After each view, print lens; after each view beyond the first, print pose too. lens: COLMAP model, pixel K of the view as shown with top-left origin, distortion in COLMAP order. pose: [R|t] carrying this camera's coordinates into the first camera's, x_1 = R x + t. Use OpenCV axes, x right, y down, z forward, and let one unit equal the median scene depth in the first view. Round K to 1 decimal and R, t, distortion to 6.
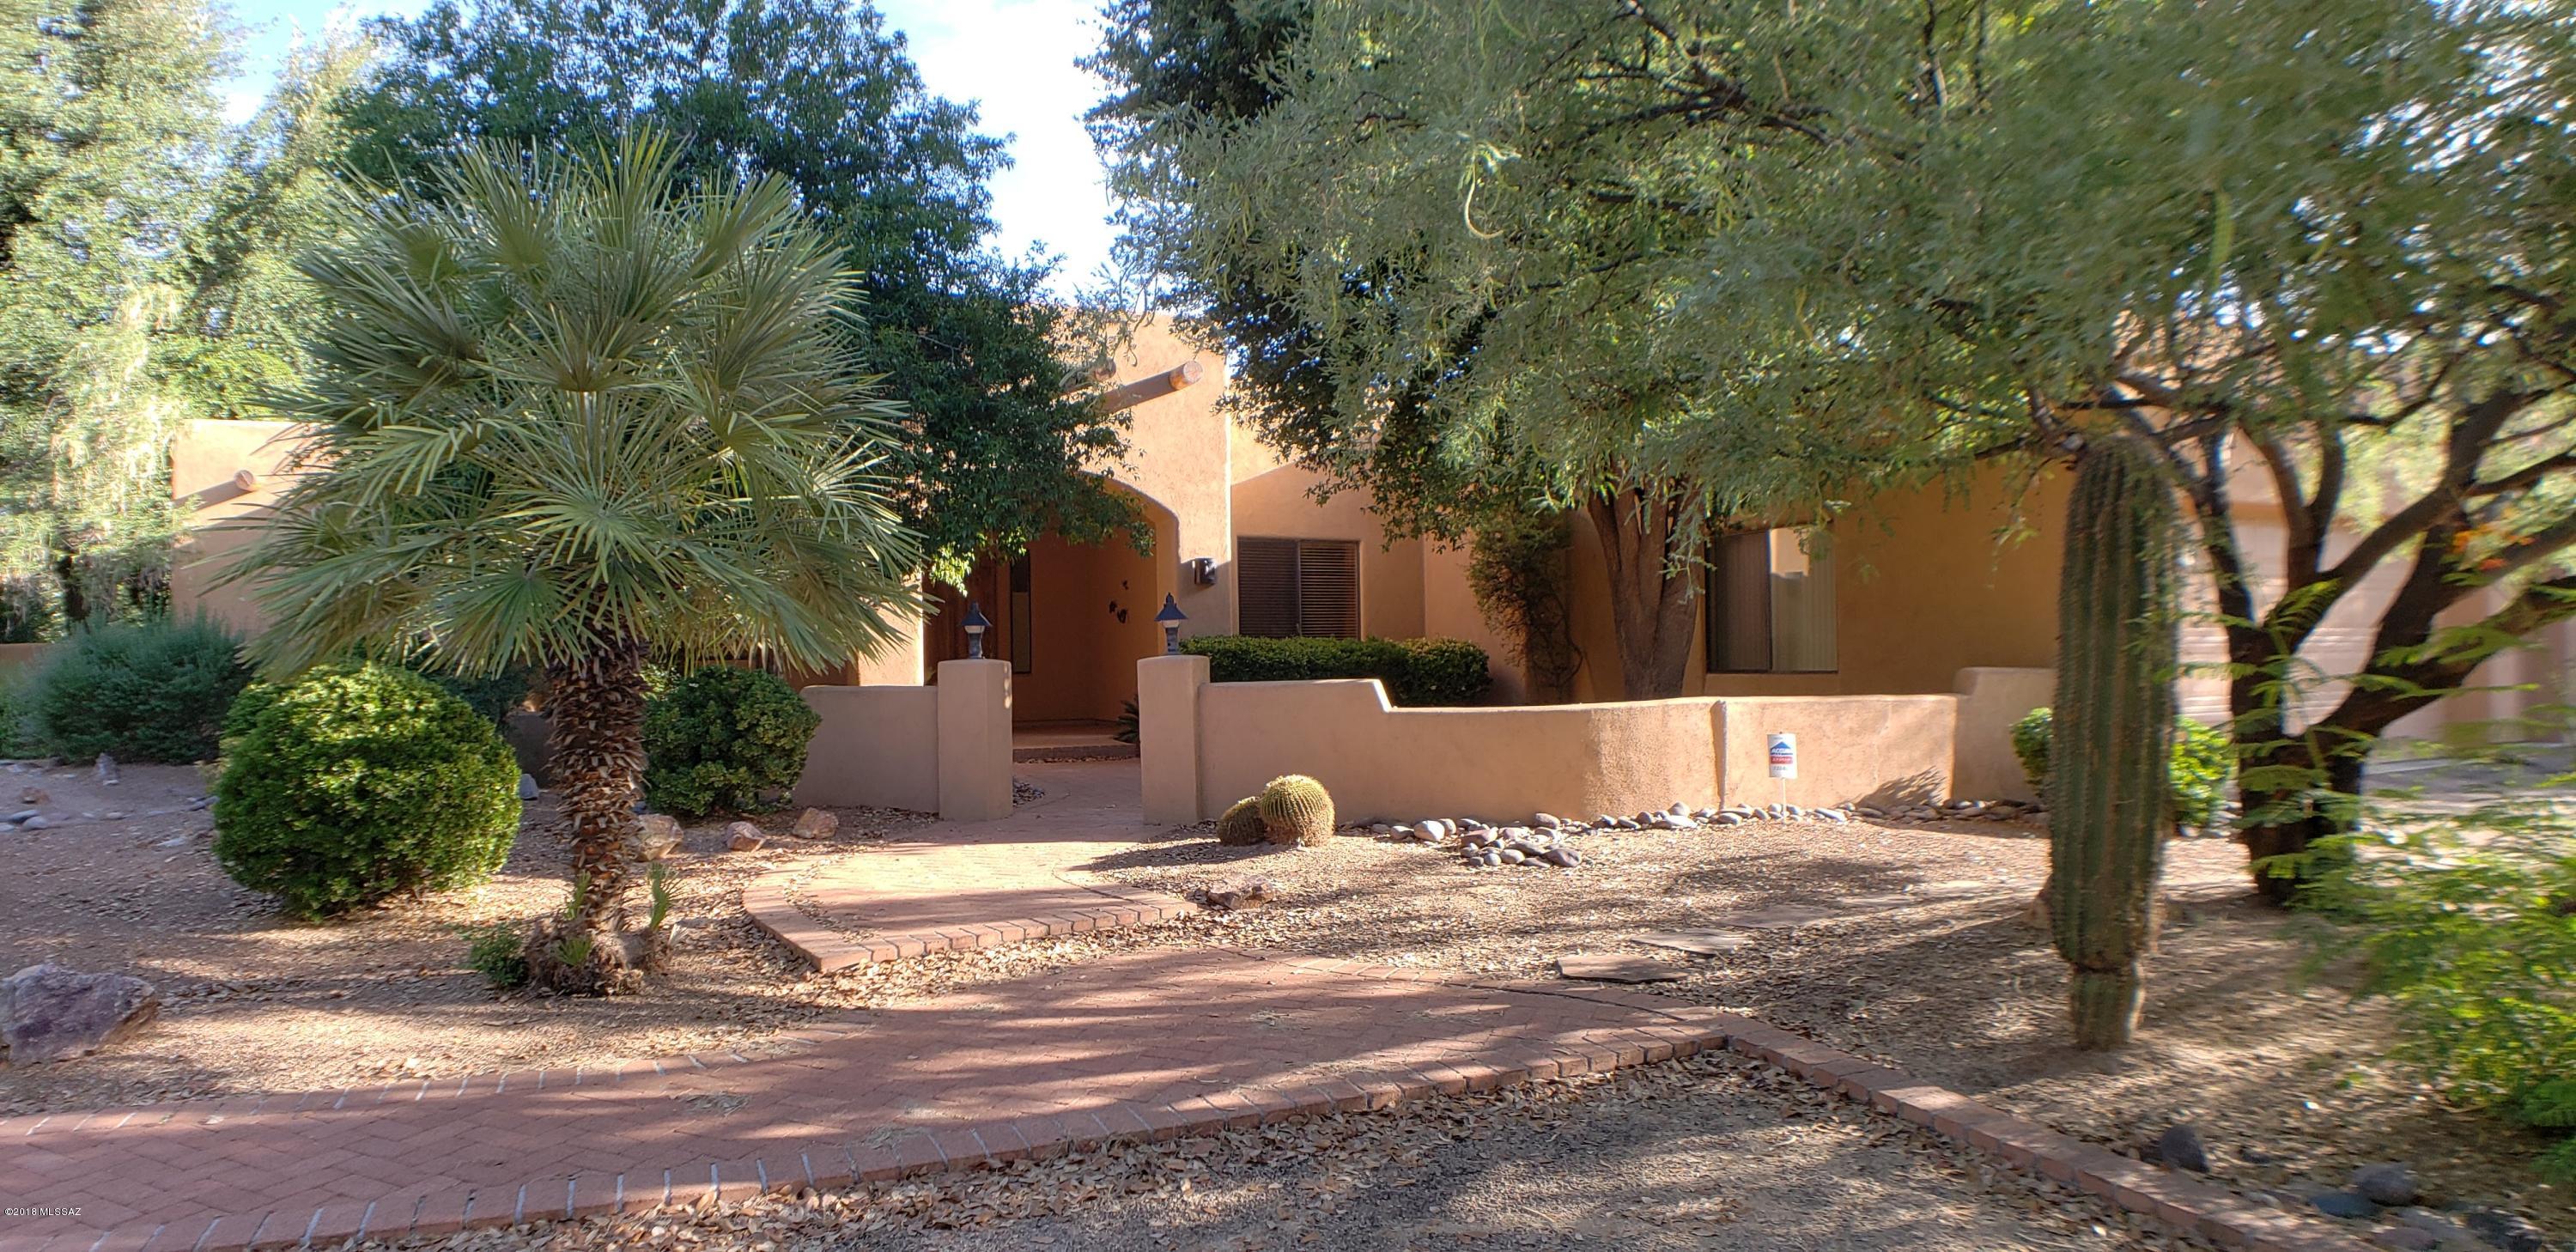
lens RADIAL K [[1376.1, 0, 1266.4], [0, 1376.1, 645.6], [0, 0, 1]] dist [-0.086751, 0.013458]
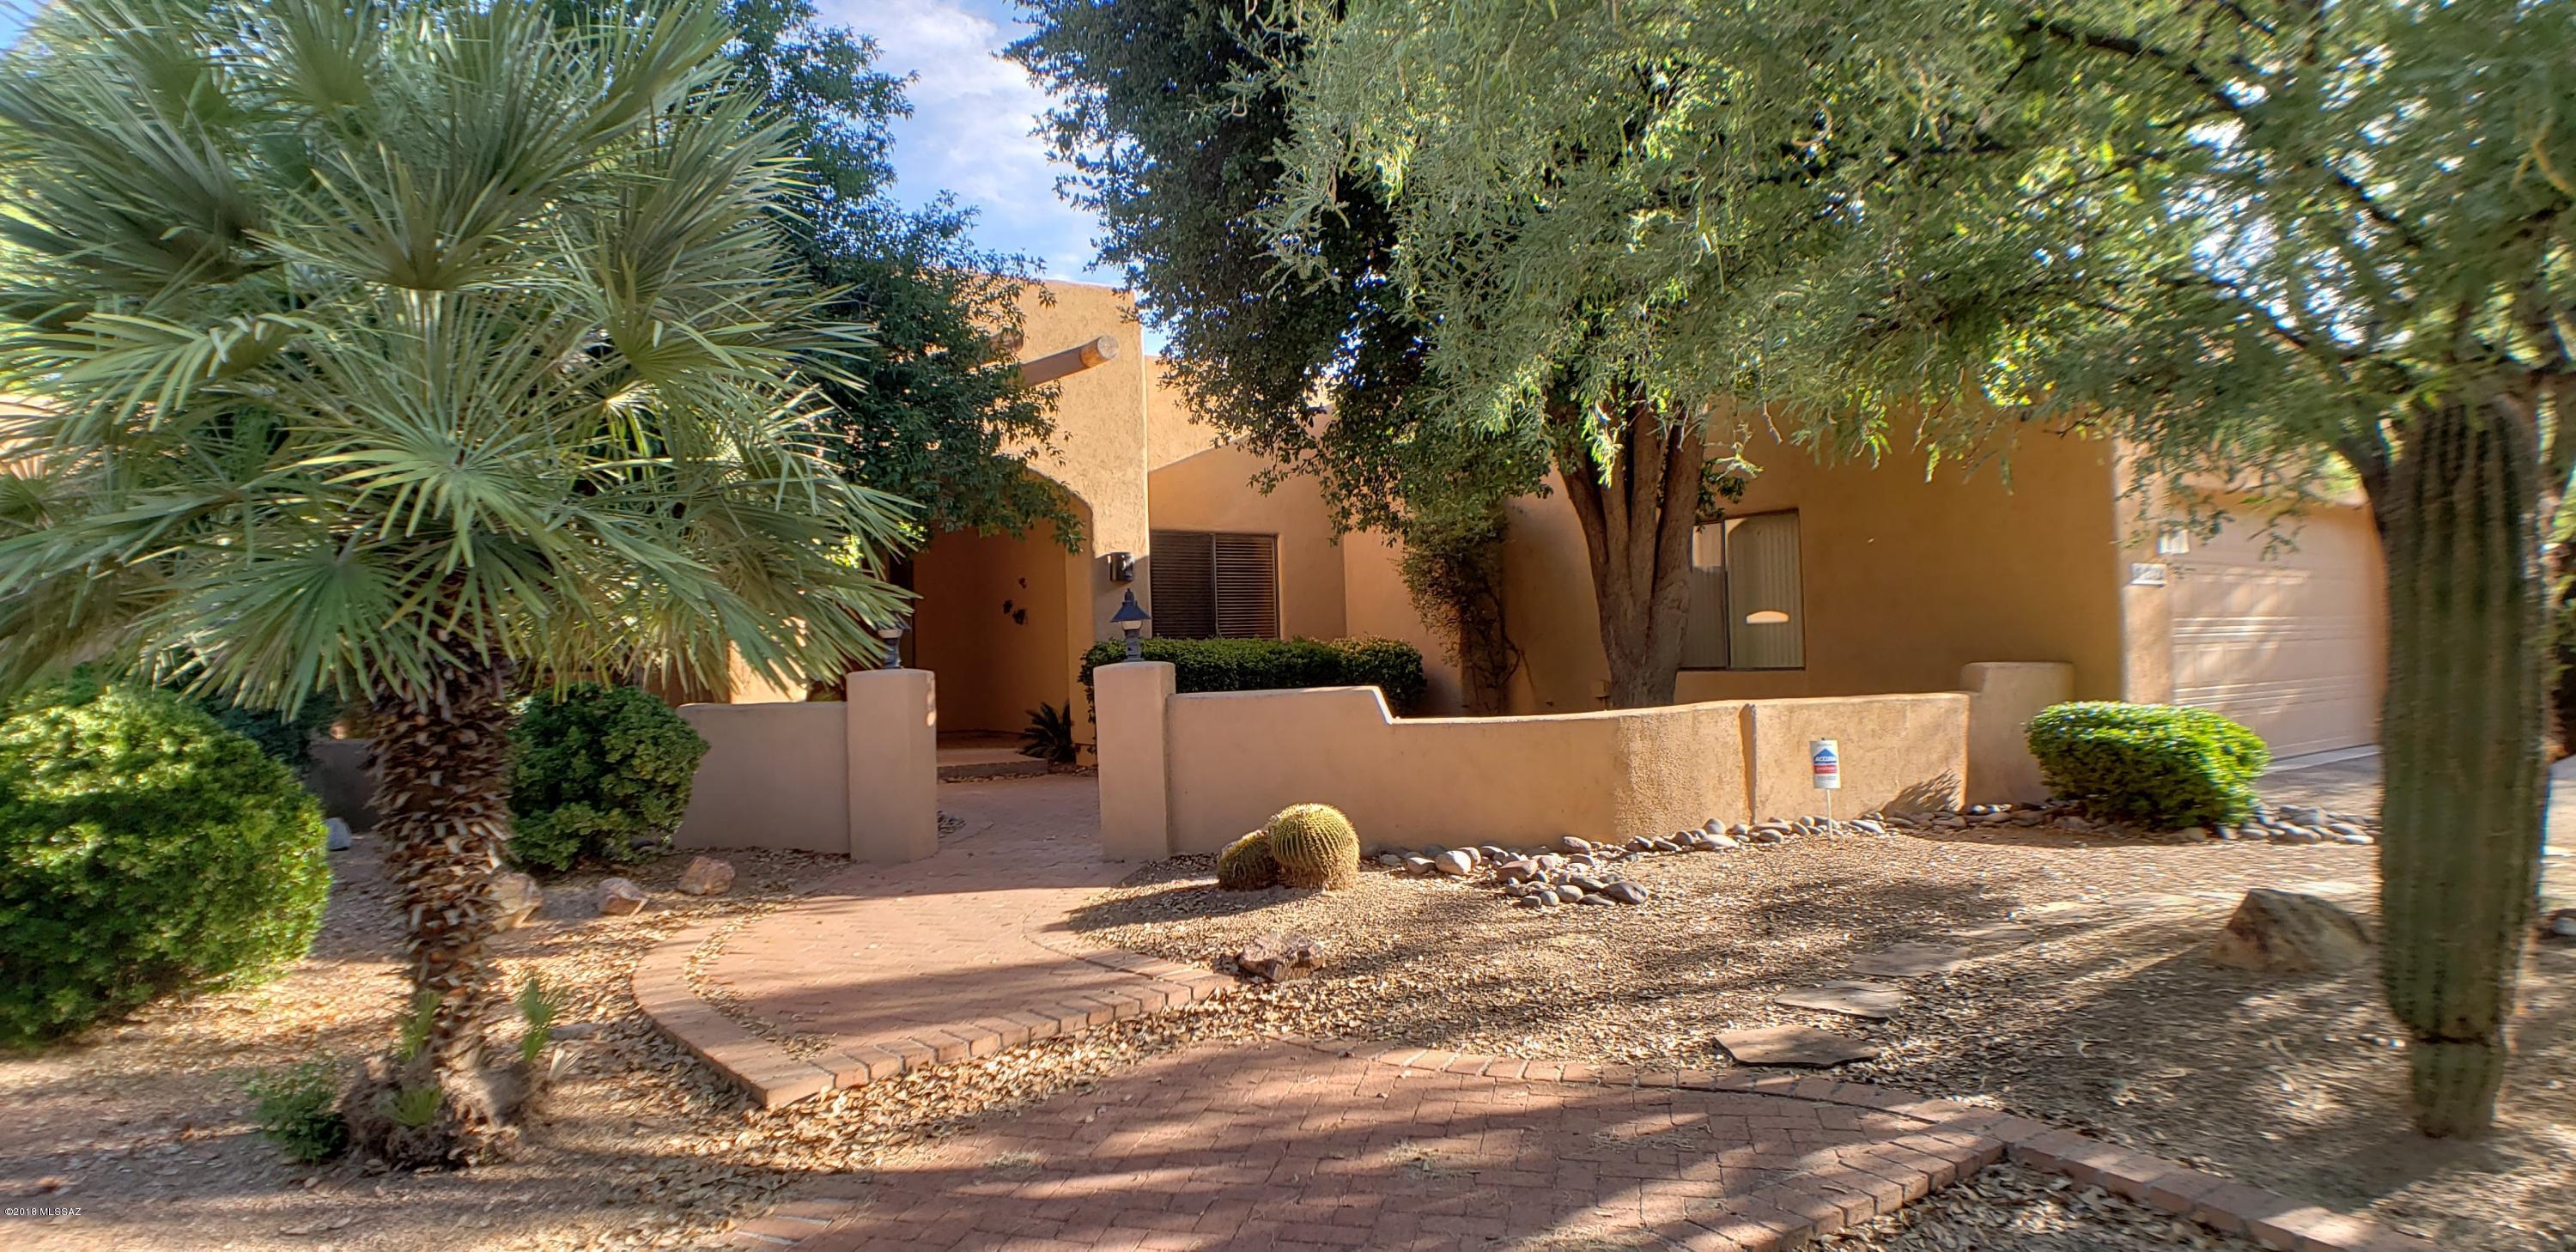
lens RADIAL K [[1376.1, 0, 1290.3], [0, 1376.1, 629.3], [0, 0, 1]] dist [-0.086751, 0.013458]
pose [[0.992050, -0.010740, 0.125388, -0.106135], [0.012208, 0.999866, -0.010939, -0.003849], [-0.125253, 0.012382, 0.992048, 0.188599]]
